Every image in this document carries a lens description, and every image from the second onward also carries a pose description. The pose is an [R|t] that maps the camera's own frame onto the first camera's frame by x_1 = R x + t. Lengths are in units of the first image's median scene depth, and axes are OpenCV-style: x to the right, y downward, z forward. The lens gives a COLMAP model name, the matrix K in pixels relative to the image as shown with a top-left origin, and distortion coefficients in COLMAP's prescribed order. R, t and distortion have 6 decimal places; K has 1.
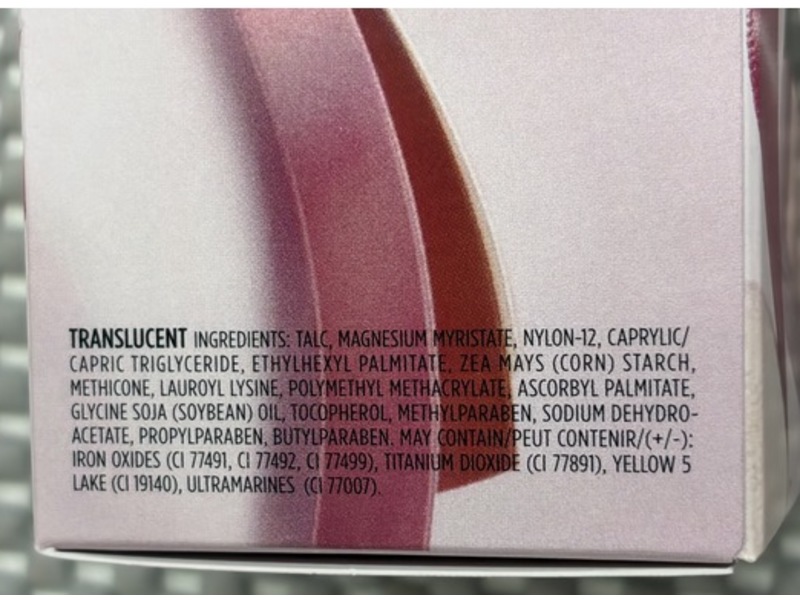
lens RADIAL K [[1992.2, 0, 401.2], [0, 1992.2, 300.5], [0, 0, 1]] dist [0.131257, 0.000000]
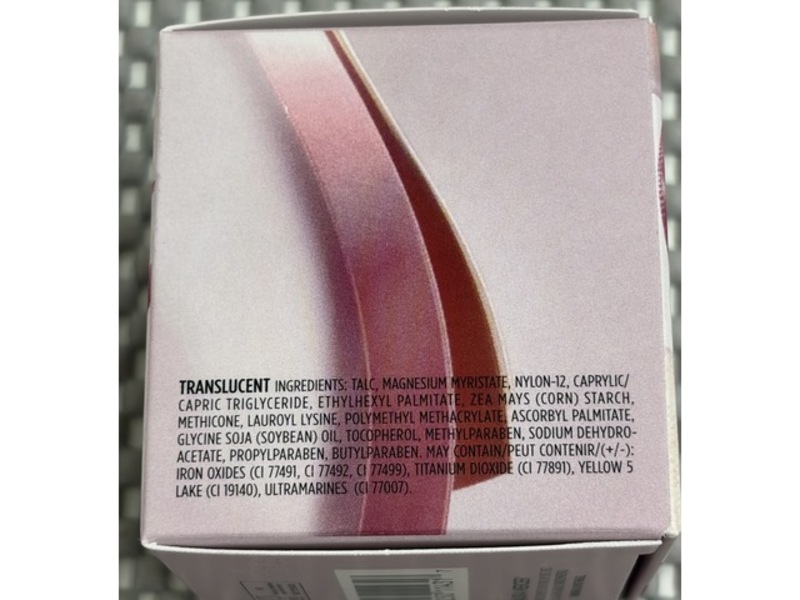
lens RADIAL K [[1992.2, 0, 399.2], [0, 1992.2, 299.8], [0, 0, 1]] dist [0.131257, 0.000000]
pose [[0.980995, 0.072641, 0.179924, -0.280100], [-0.002198, 0.931380, -0.364041, 0.480750], [-0.194022, 0.356726, 0.913839, -0.316467]]
